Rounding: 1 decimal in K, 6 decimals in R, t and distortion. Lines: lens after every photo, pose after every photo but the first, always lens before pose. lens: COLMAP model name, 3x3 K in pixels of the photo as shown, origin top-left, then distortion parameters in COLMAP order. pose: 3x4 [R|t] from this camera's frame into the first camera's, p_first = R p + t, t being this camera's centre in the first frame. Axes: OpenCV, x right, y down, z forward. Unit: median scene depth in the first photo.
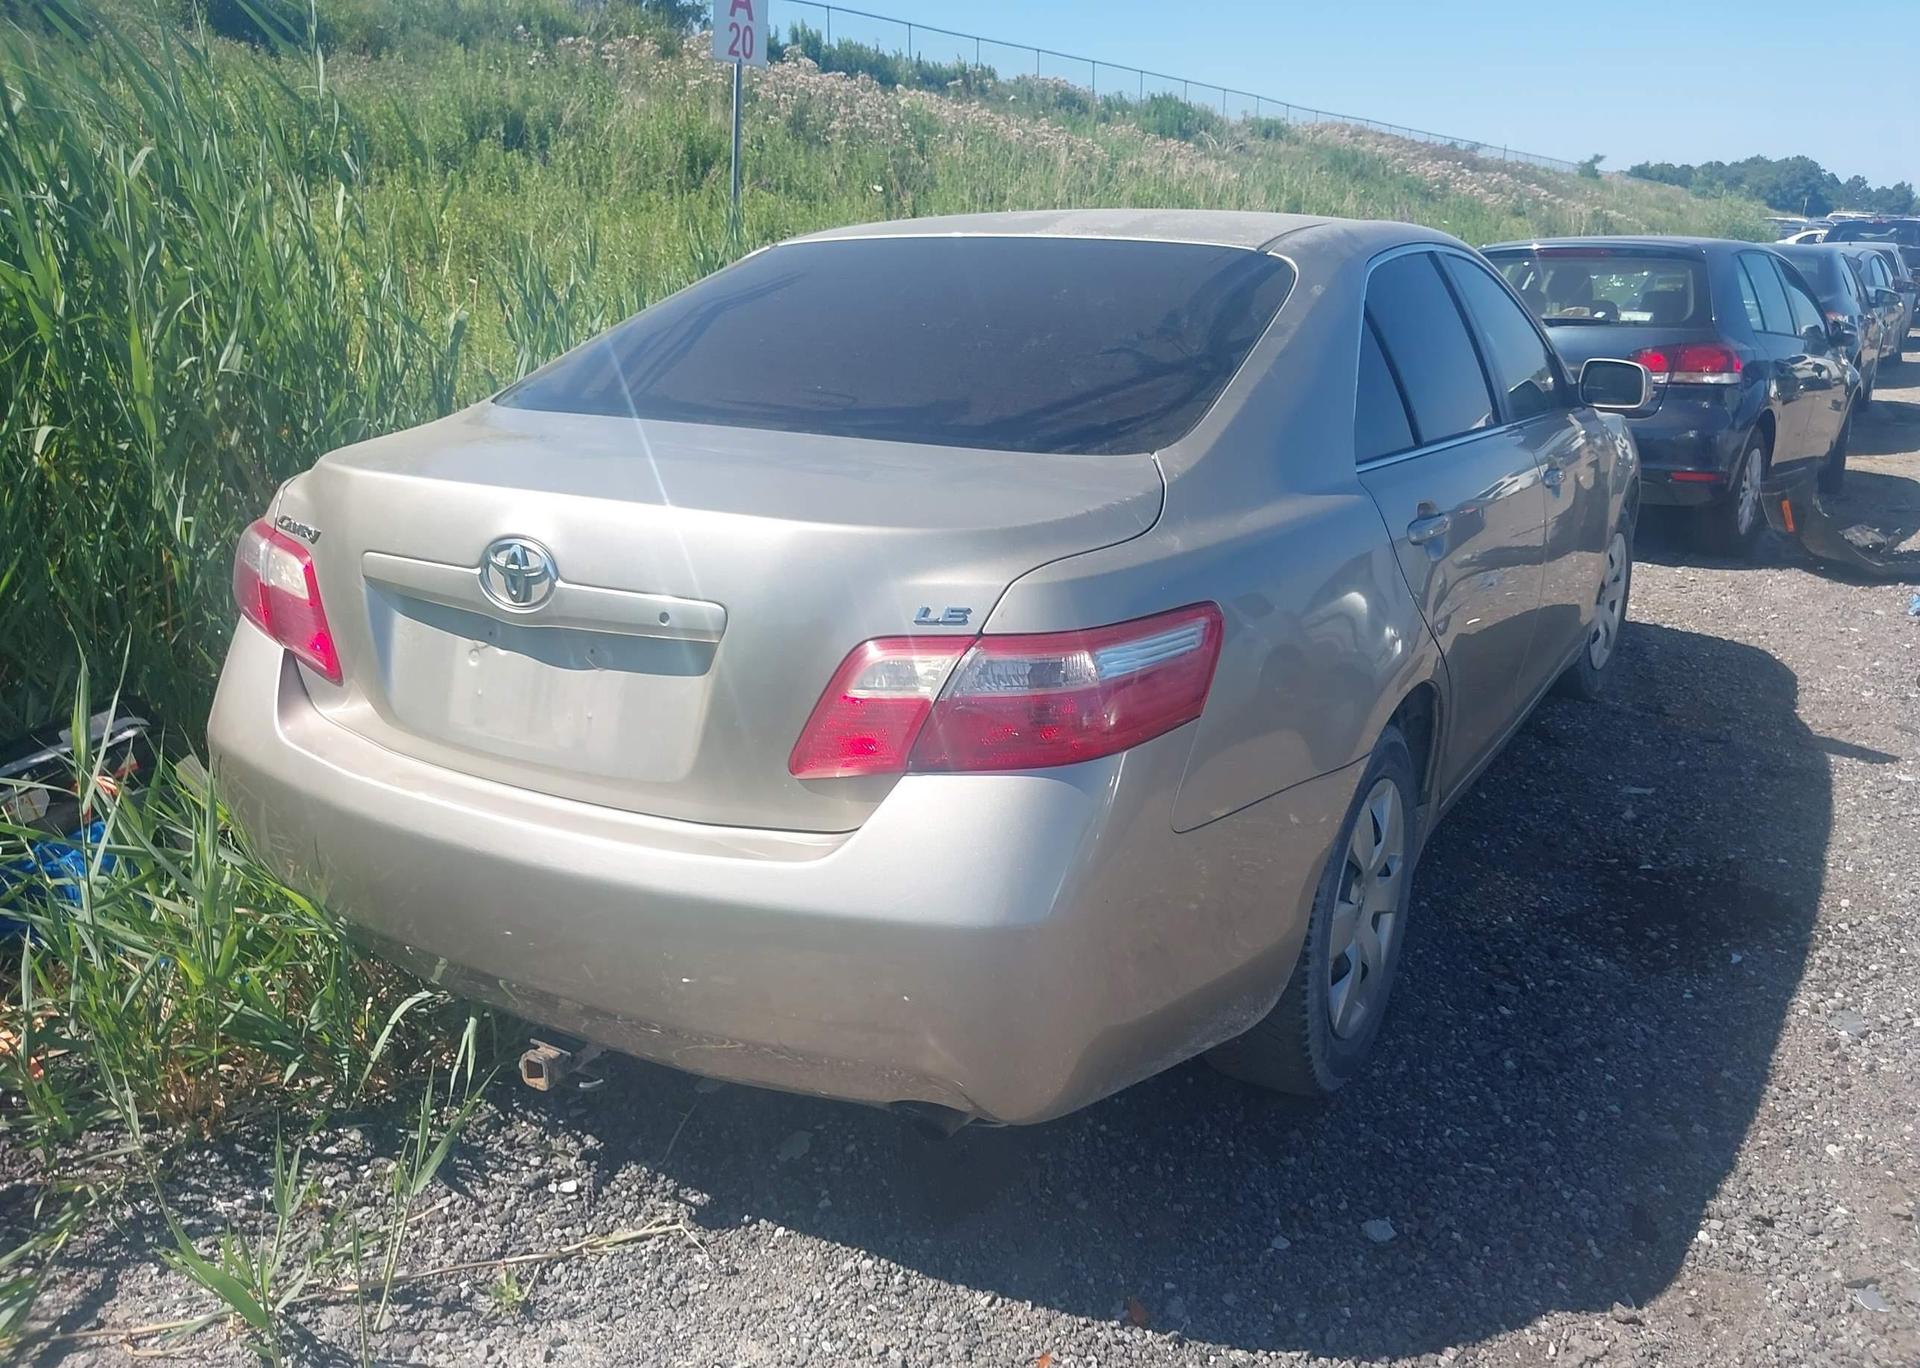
lens RADIAL K [[1608.3, 0, 975.0], [0, 1608.3, 739.2], [0, 0, 1]] dist [-0.014967, 0.005543]
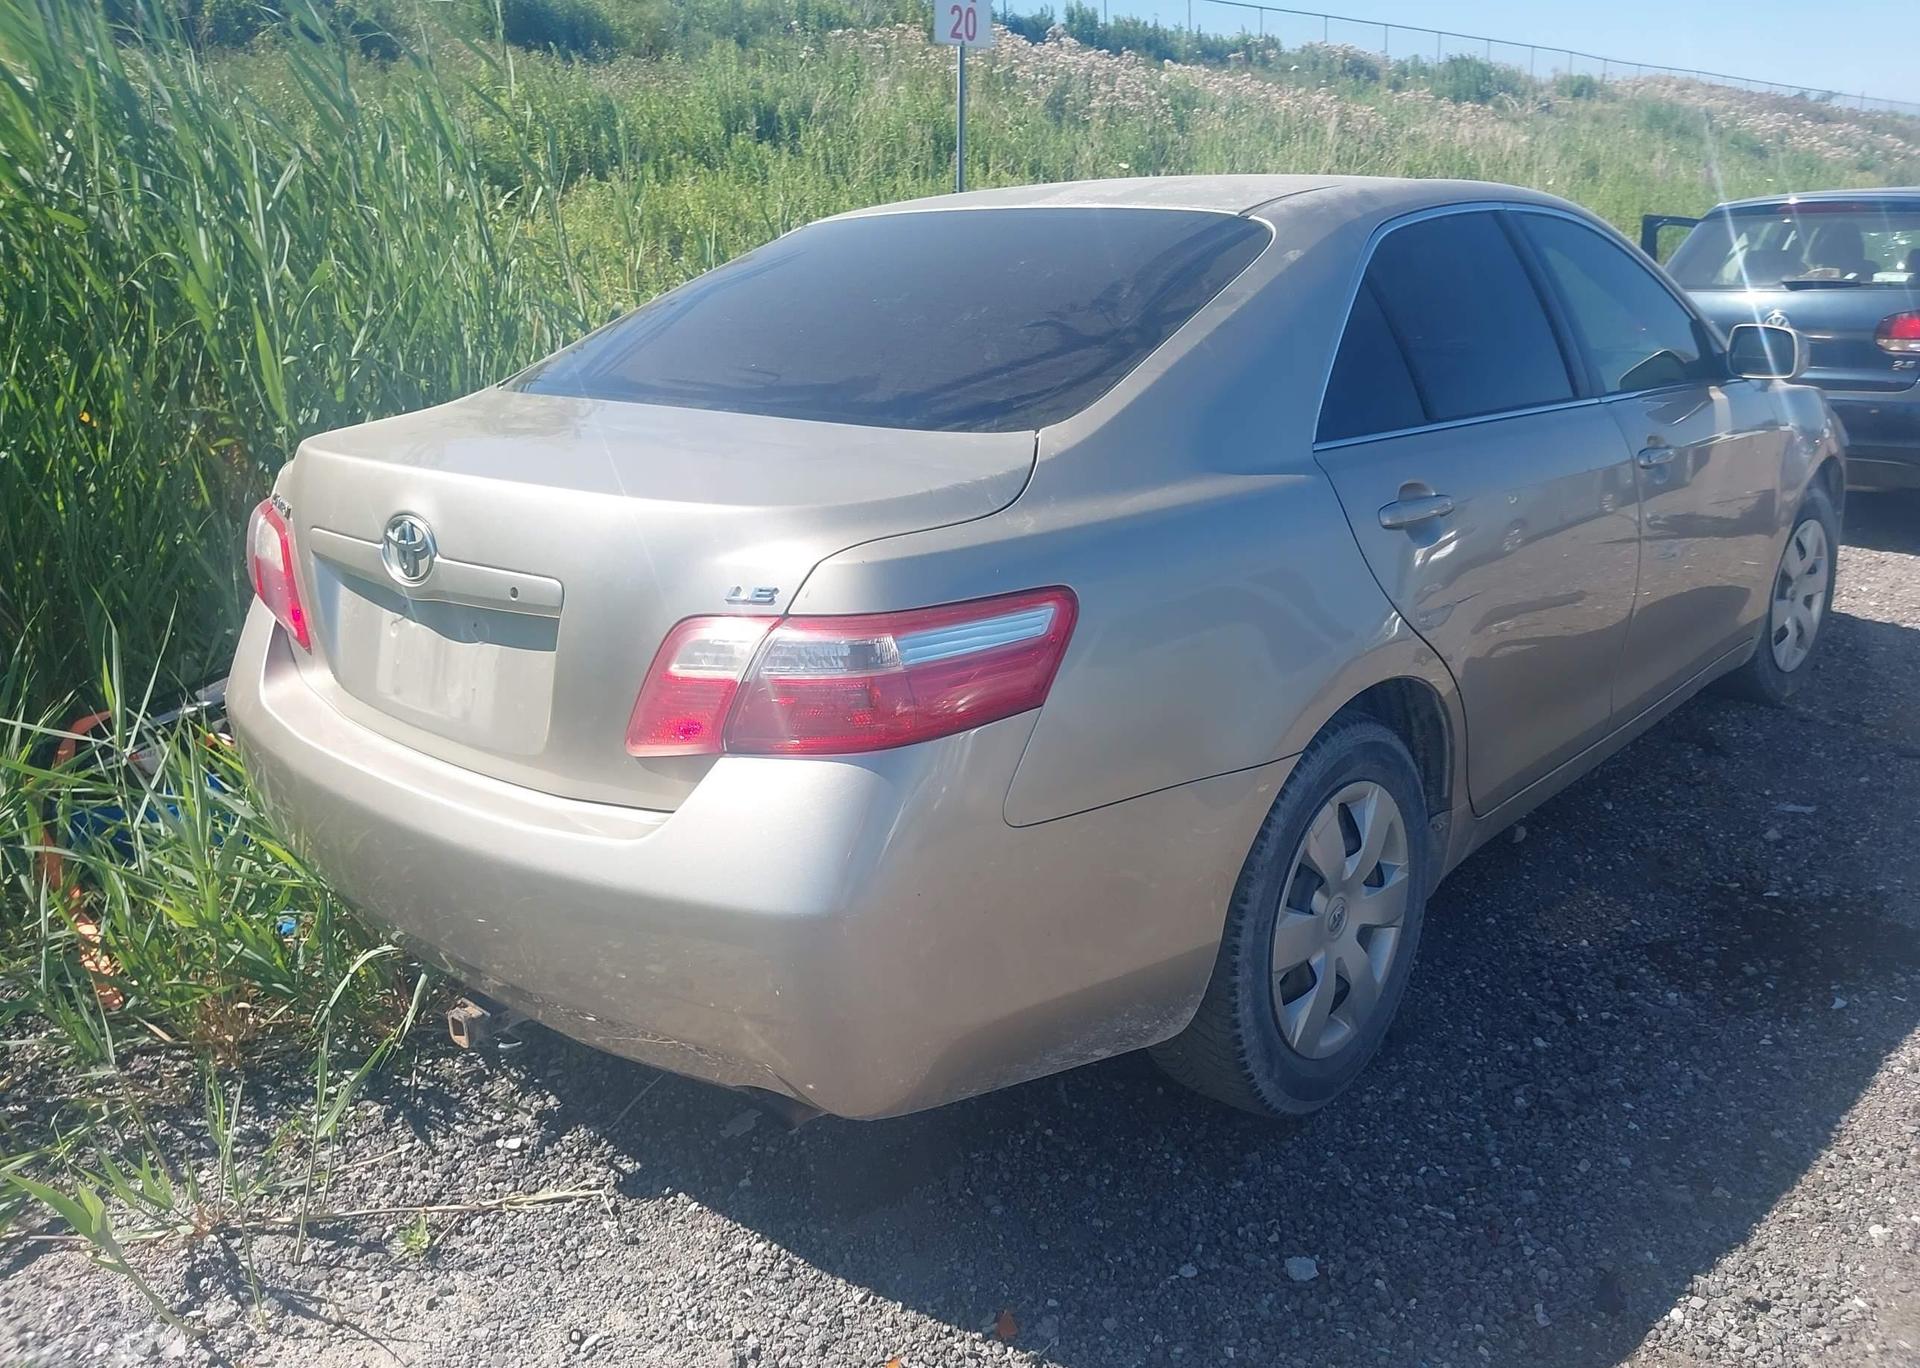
lens RADIAL K [[1611.2, 0, 965.0], [0, 1611.2, 720.0], [0, 0, 1]] dist [-0.004848, -0.009735]
pose [[0.976864, 0.033622, -0.211202, 0.235915], [-0.033889, 0.999423, 0.002357, -0.005489], [0.211159, 0.004855, 0.977440, 0.047451]]
